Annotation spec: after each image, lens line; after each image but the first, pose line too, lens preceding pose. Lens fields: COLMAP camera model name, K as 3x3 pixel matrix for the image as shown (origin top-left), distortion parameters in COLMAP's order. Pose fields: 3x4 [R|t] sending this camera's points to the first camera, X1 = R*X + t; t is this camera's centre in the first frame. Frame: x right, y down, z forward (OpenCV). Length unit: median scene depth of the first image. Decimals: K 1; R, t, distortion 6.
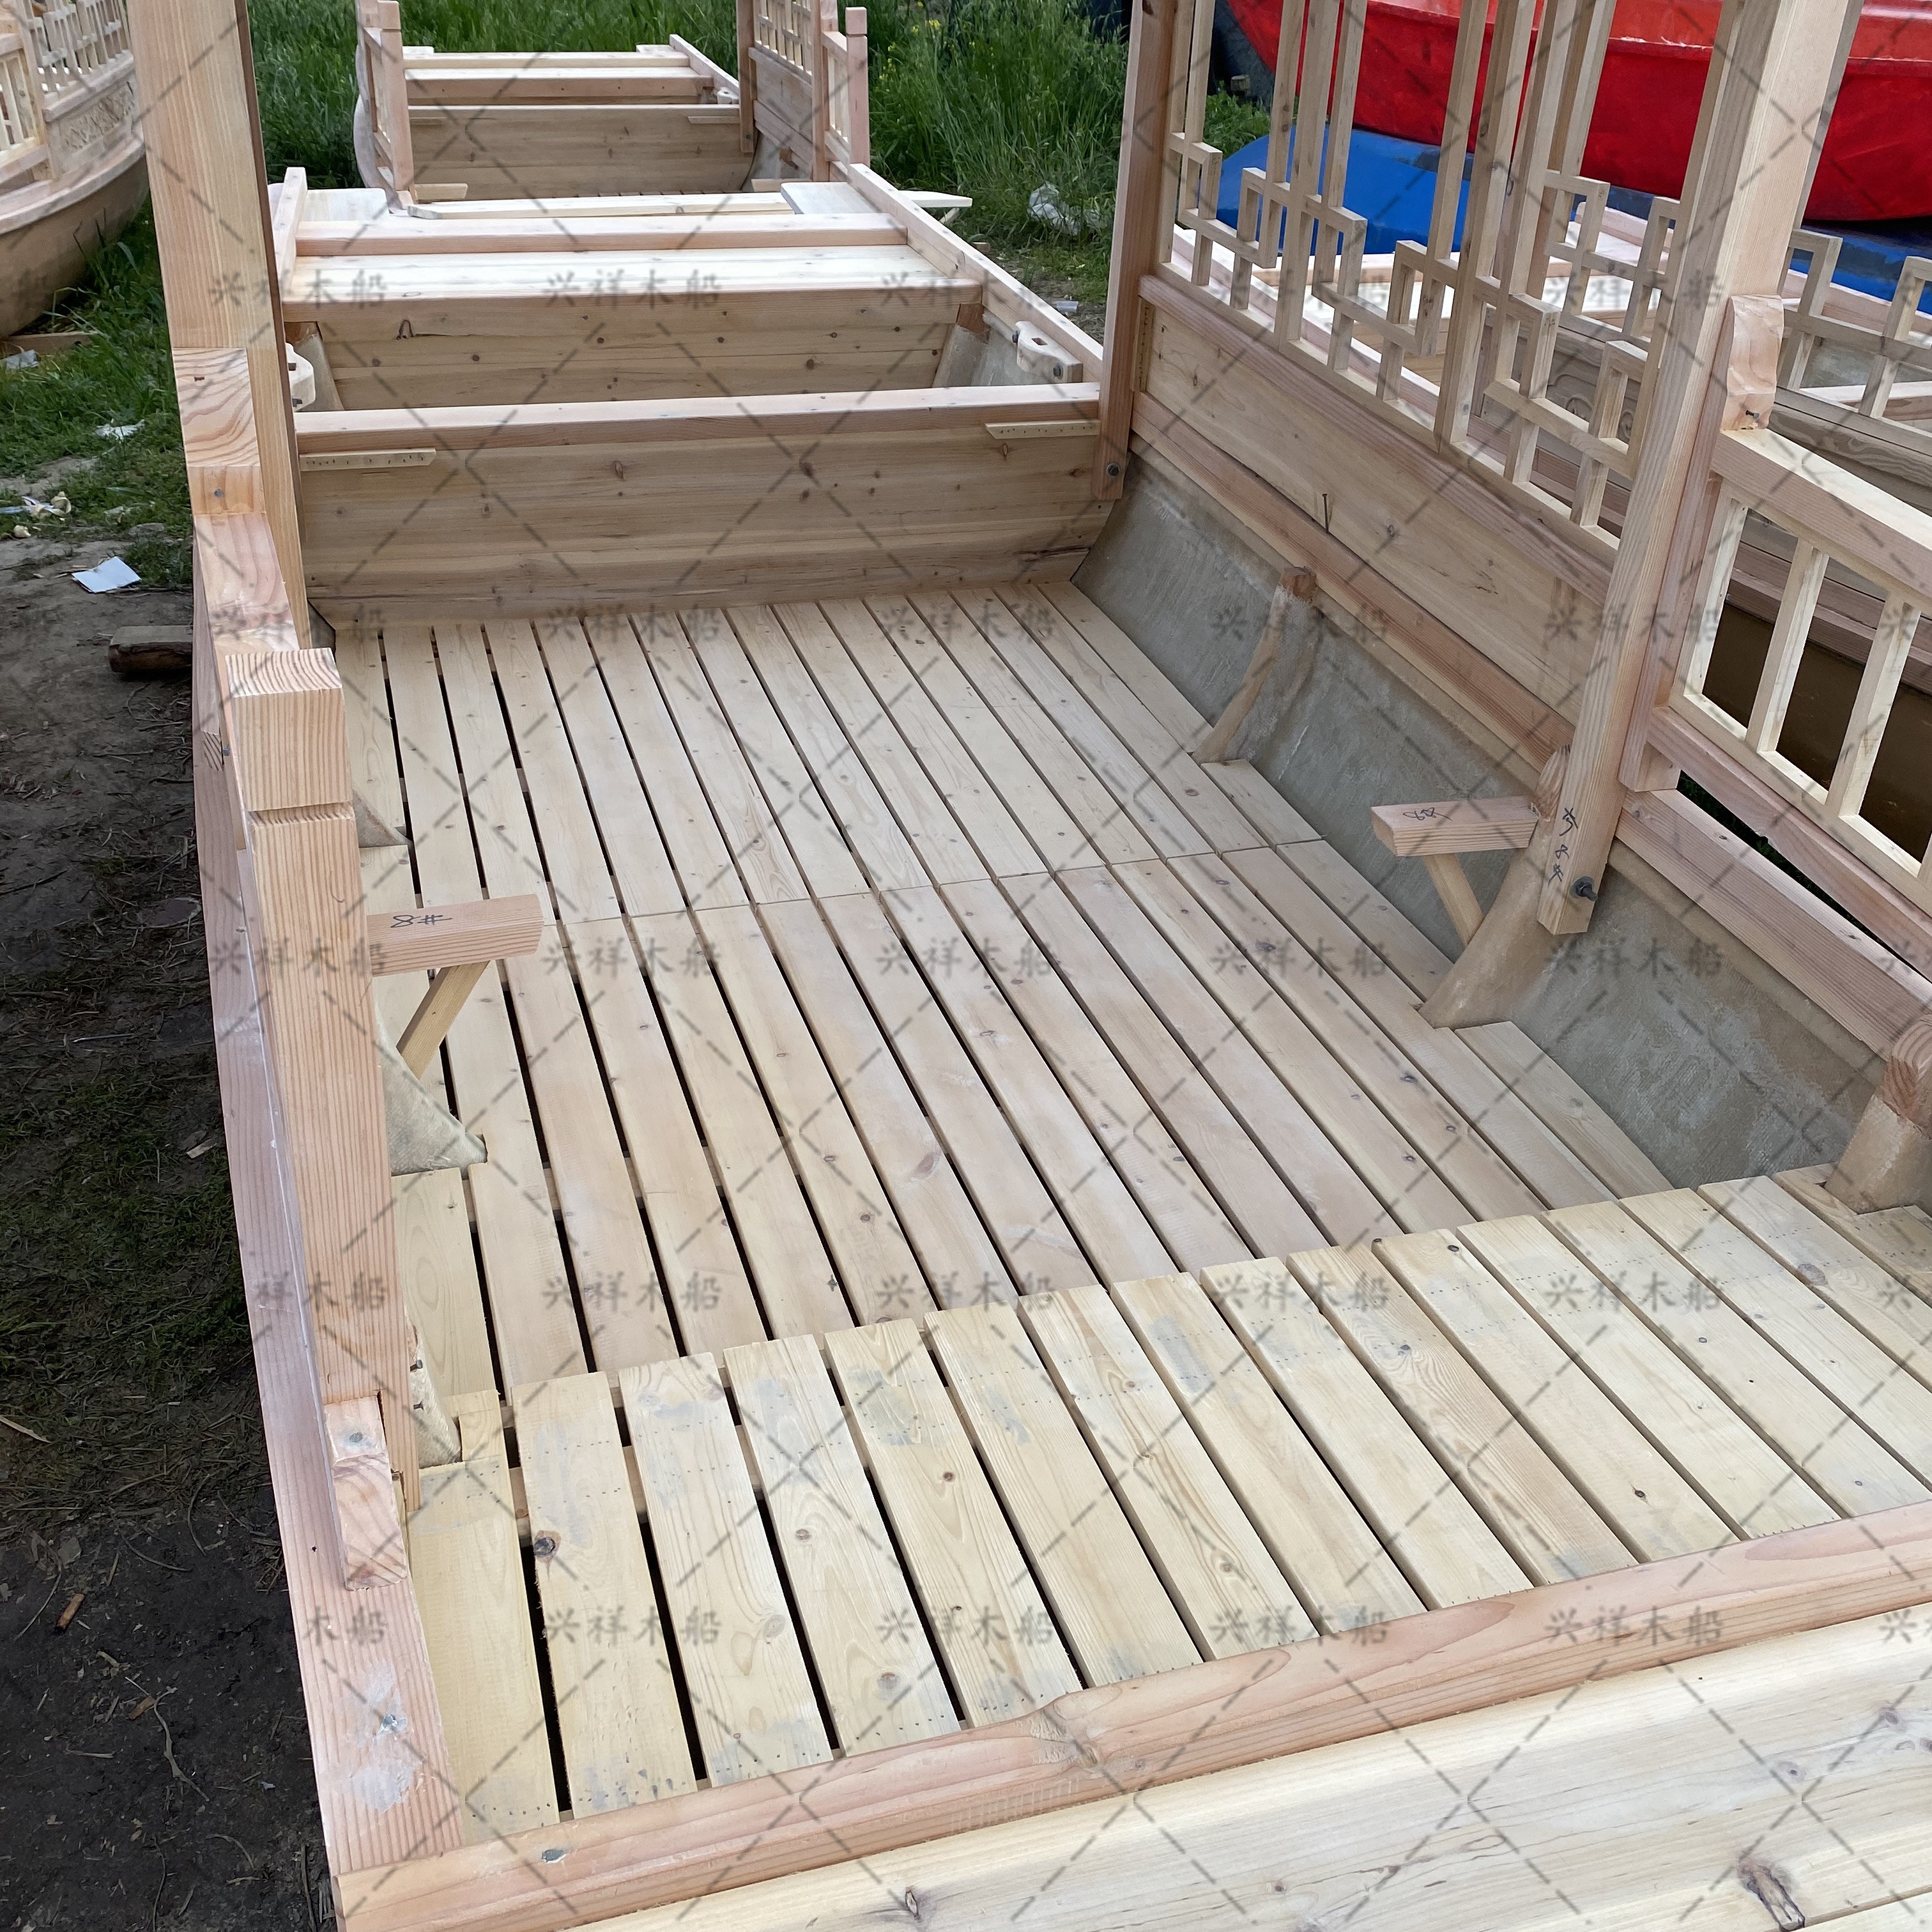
lens RADIAL K [[1986.5, 0, 967.7], [0, 1986.5, 952.6], [0, 0, 1]] dist [0.044396, -0.076710]
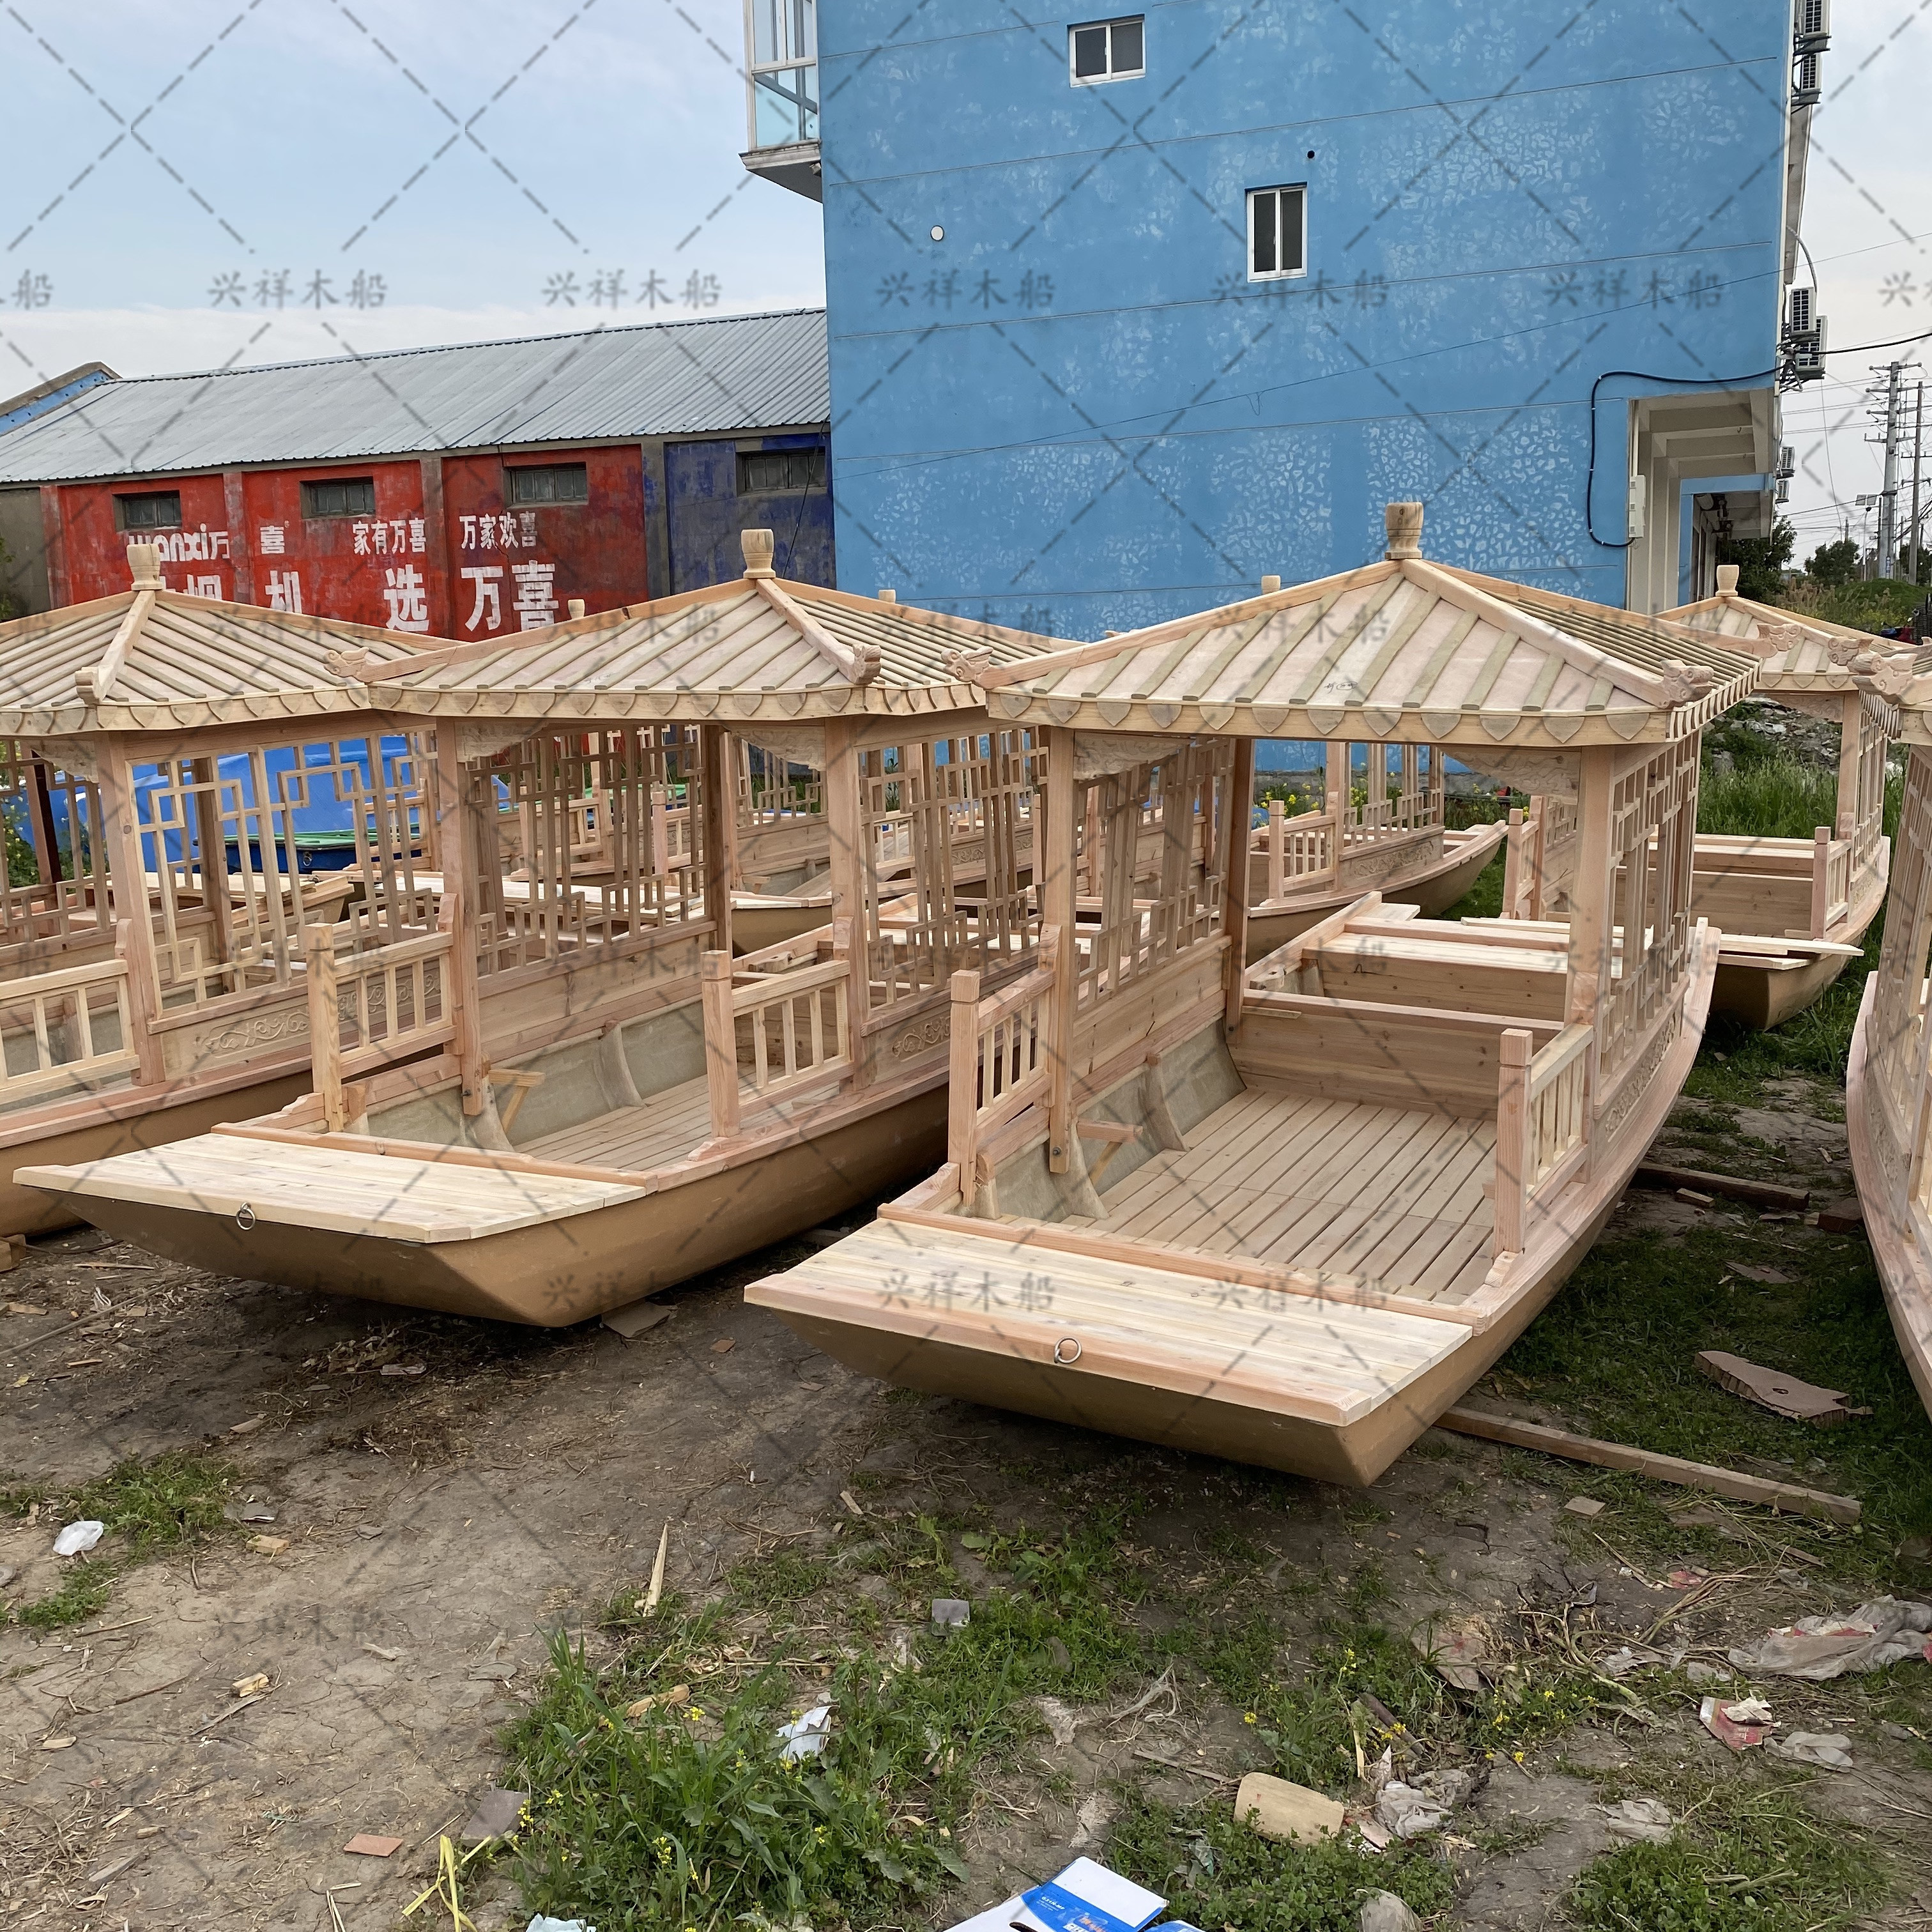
lens RADIAL K [[1927.2, 0, 966.0], [0, 1927.2, 966.0], [0, 0, 1]] dist [0.053375, -0.184855]
pose [[0.725227, 0.106057, -0.680292, 0.810749], [-0.325133, 0.923710, -0.202604, 0.223270], [0.606905, 0.368119, 0.704382, -0.654984]]
